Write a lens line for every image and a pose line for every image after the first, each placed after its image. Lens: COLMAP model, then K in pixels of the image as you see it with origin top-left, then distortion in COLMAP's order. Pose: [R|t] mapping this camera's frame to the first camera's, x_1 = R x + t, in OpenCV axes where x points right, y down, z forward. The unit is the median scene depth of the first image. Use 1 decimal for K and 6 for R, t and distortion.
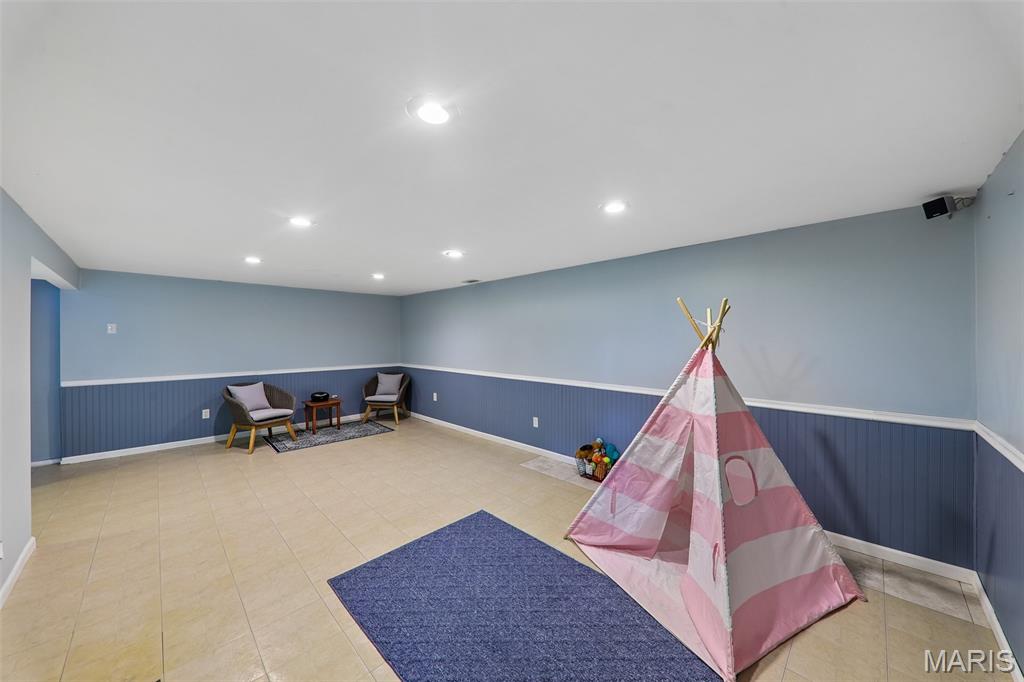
lens RADIAL K [[357.5, 0, 514.5], [0, 357.5, 340.9], [0, 0, 1]] dist [0.005914, -0.004061]
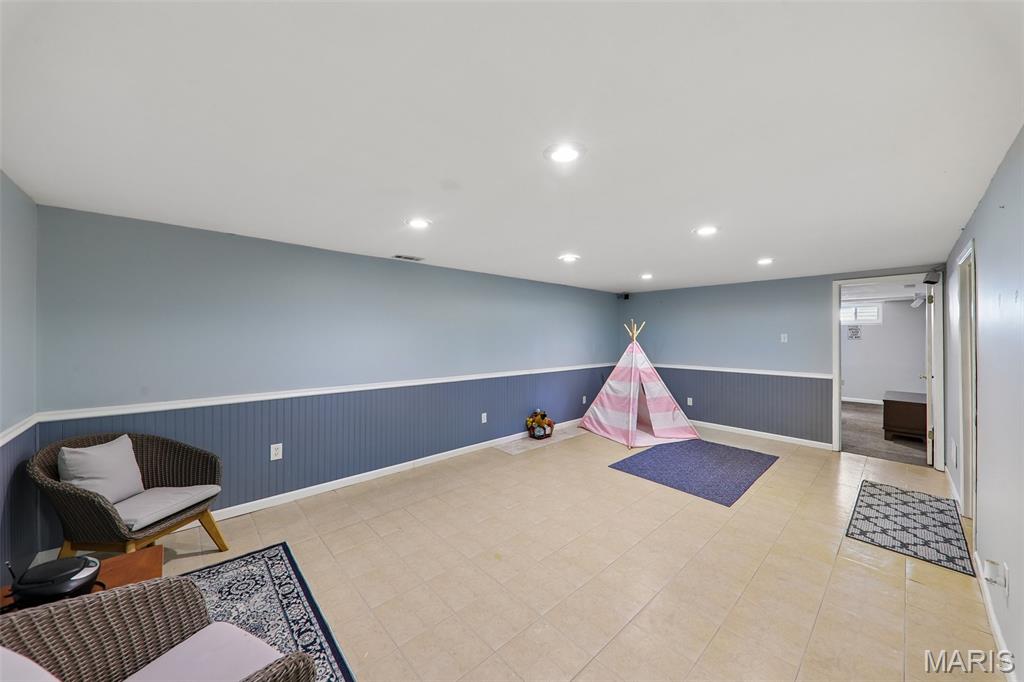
lens RADIAL K [[357.5, 0, 515.0], [0, 357.5, 337.1], [0, 0, 1]] dist [0.005914, -0.004061]
pose [[0.038206, -0.004649, 0.999259, -0.986314], [0.000230, 0.999989, 0.004644, -0.009731], [-0.999270, 0.000053, 0.038206, 0.894341]]
